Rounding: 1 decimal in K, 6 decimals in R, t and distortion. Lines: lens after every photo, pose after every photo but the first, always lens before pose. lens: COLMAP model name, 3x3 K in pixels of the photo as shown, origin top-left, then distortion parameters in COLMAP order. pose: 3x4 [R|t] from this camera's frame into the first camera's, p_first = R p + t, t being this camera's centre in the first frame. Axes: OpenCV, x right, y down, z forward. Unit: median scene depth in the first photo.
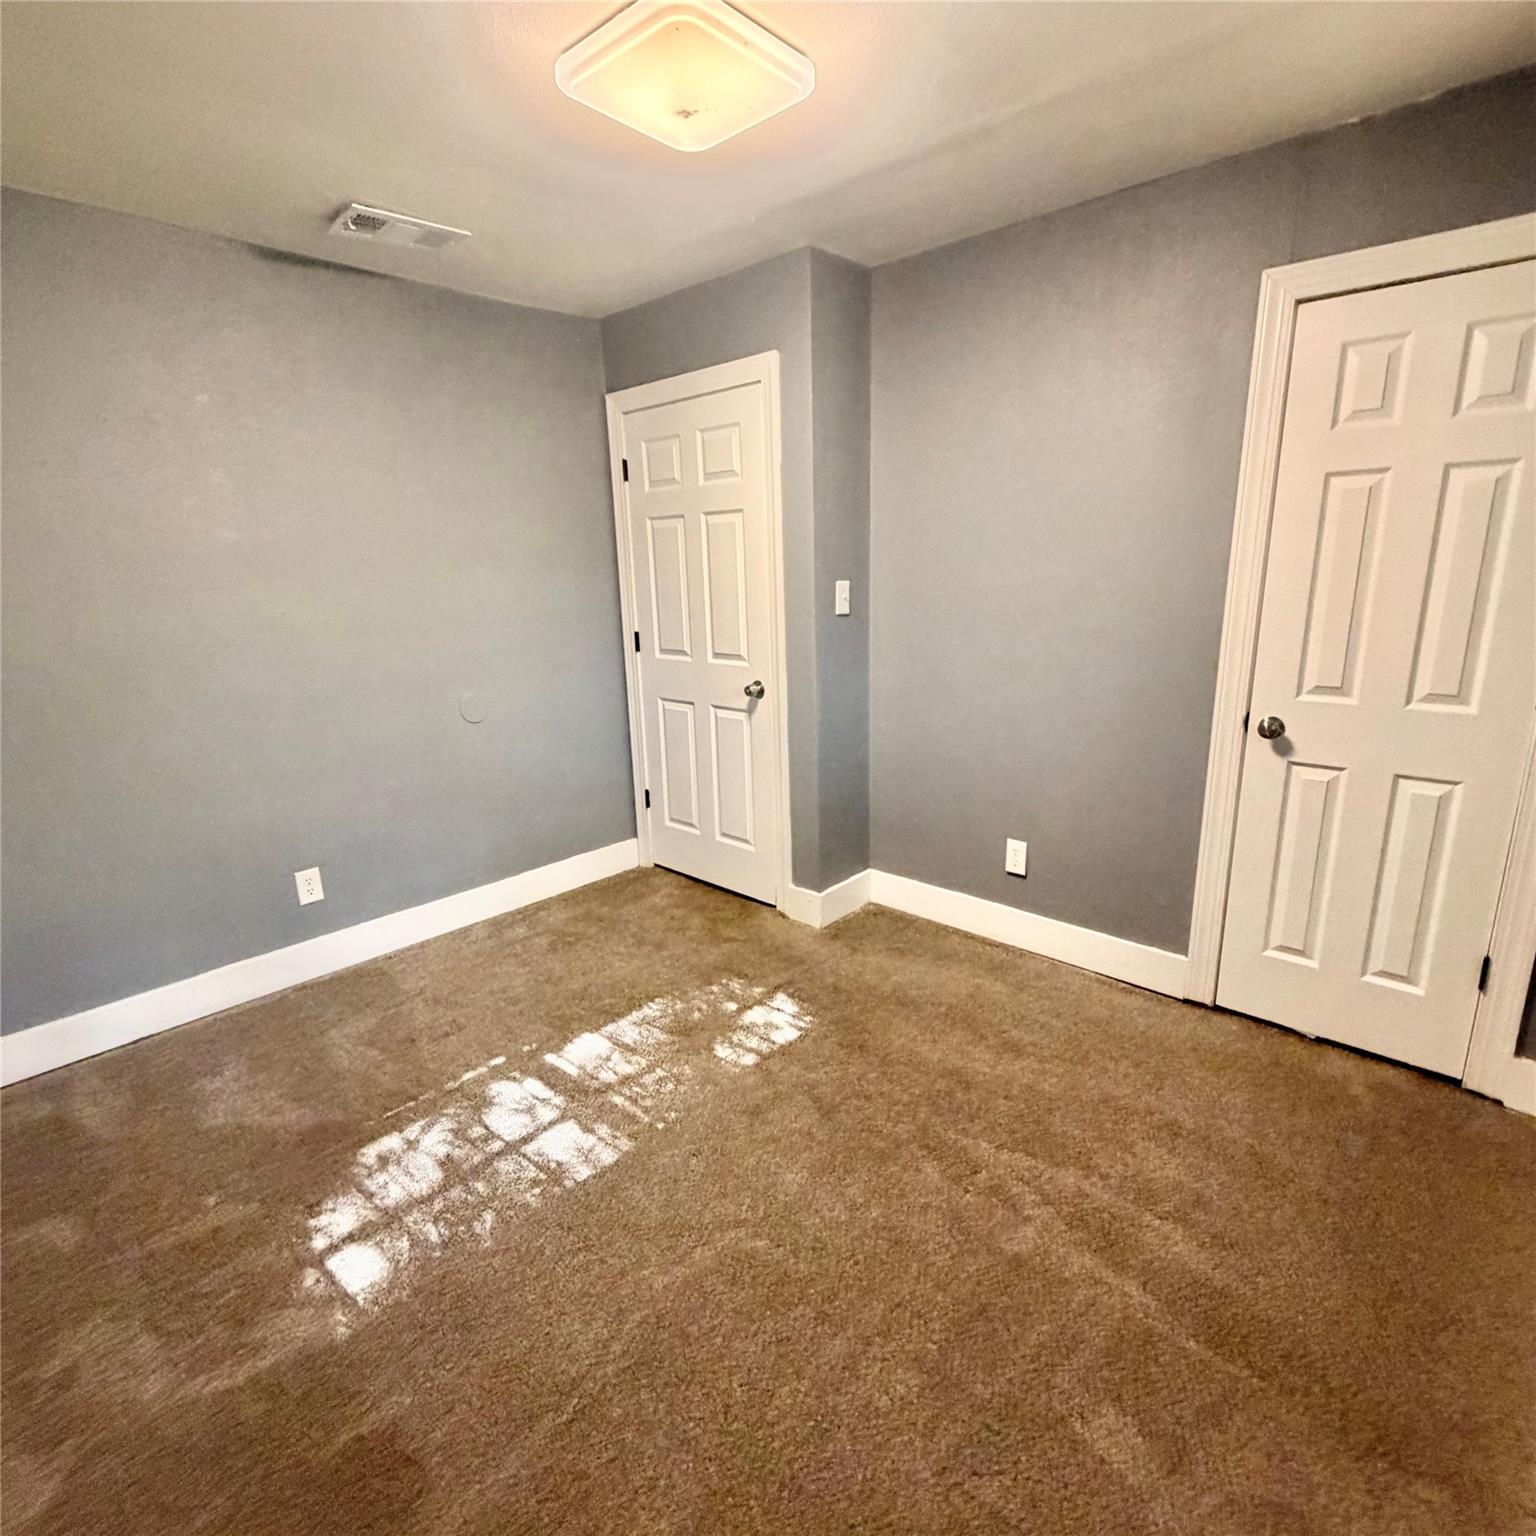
lens RADIAL K [[819.4, 0, 772.8], [0, 819.4, 771.1], [0, 0, 1]] dist [0.008176, 0.002397]
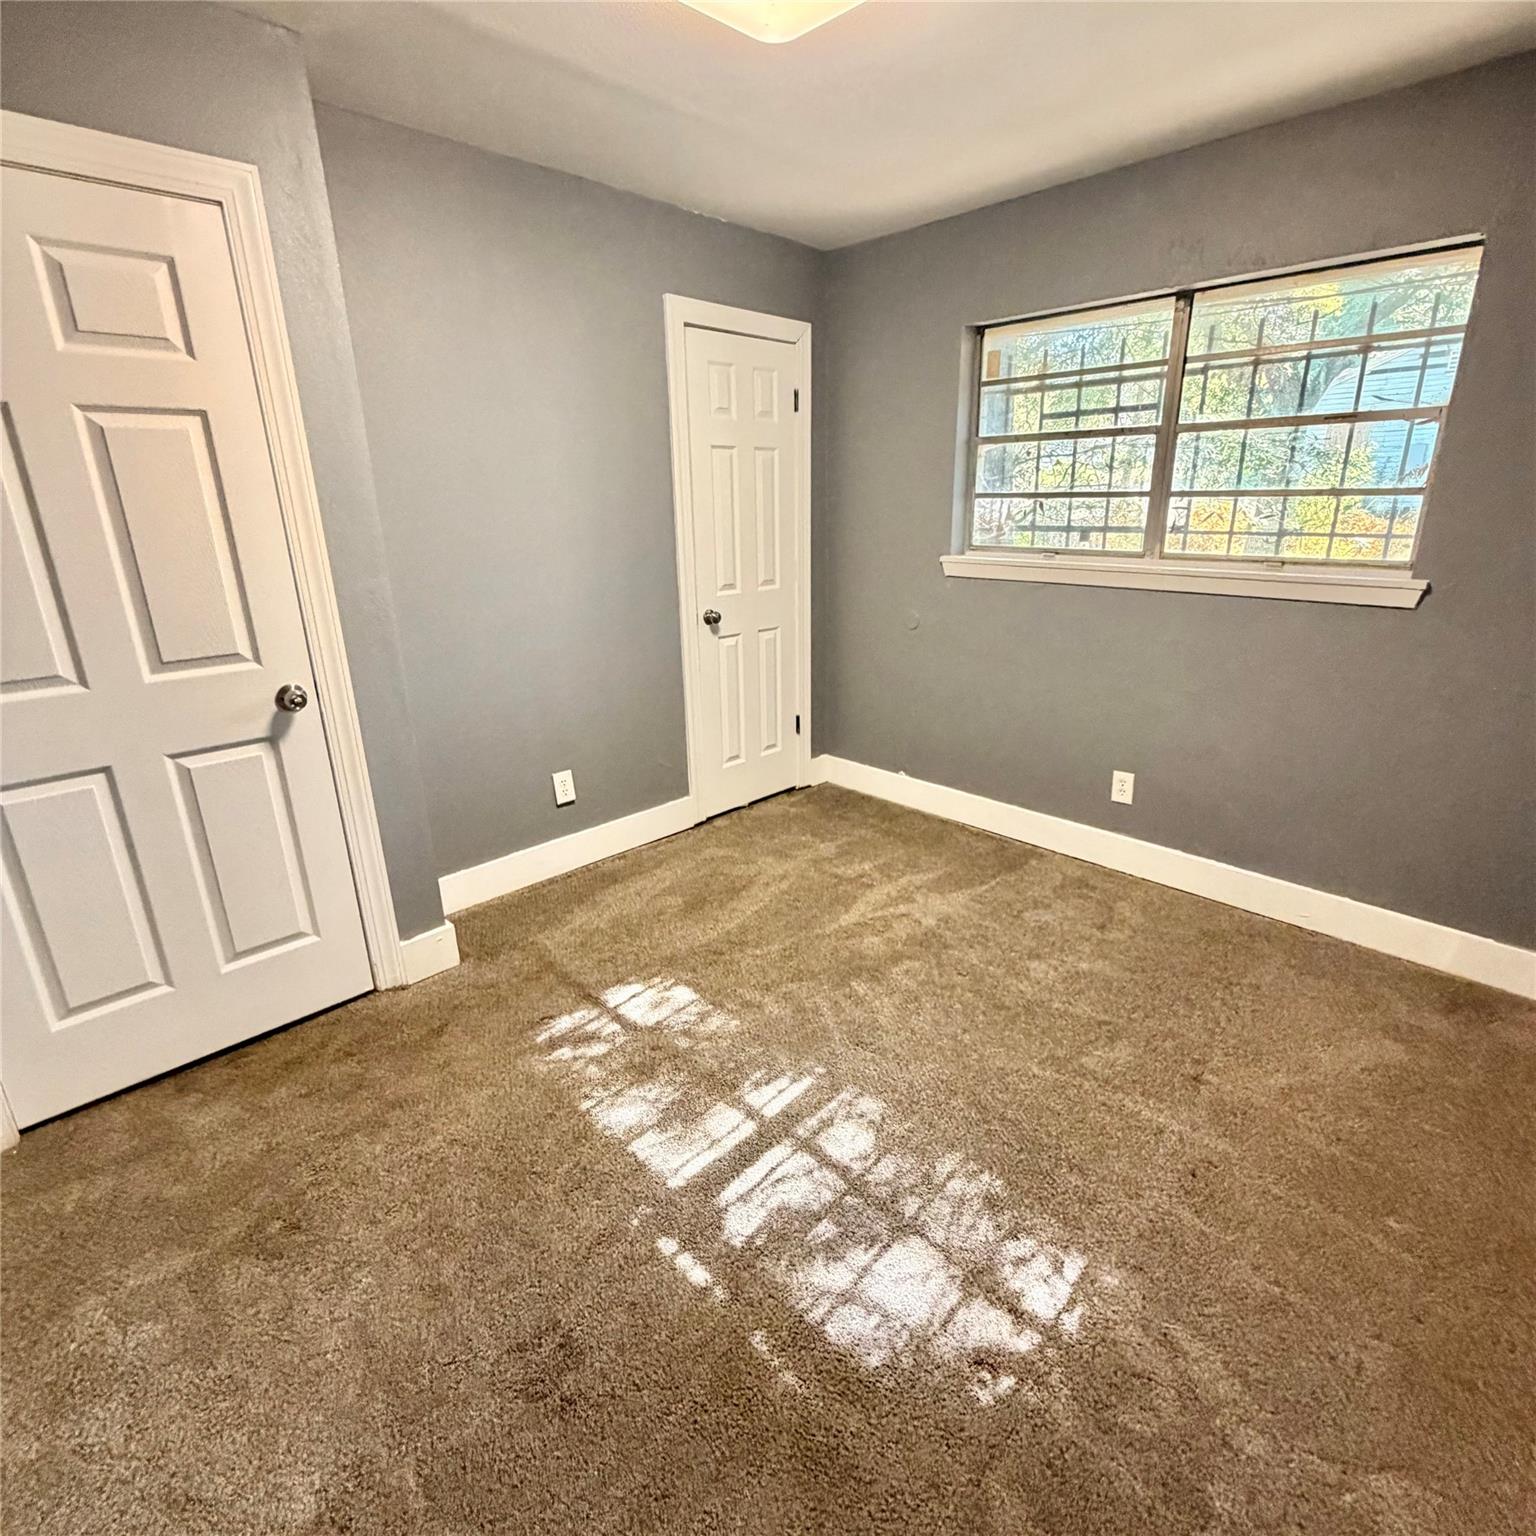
lens RADIAL K [[819.4, 0, 770.4], [0, 819.4, 768.9], [0, 0, 1]] dist [0.008176, 0.002397]
pose [[0.051864, -0.294150, 0.954351, -0.792504], [0.264176, 0.925635, 0.270943, -0.152932], [-0.963079, 0.238065, 0.125714, 0.688179]]
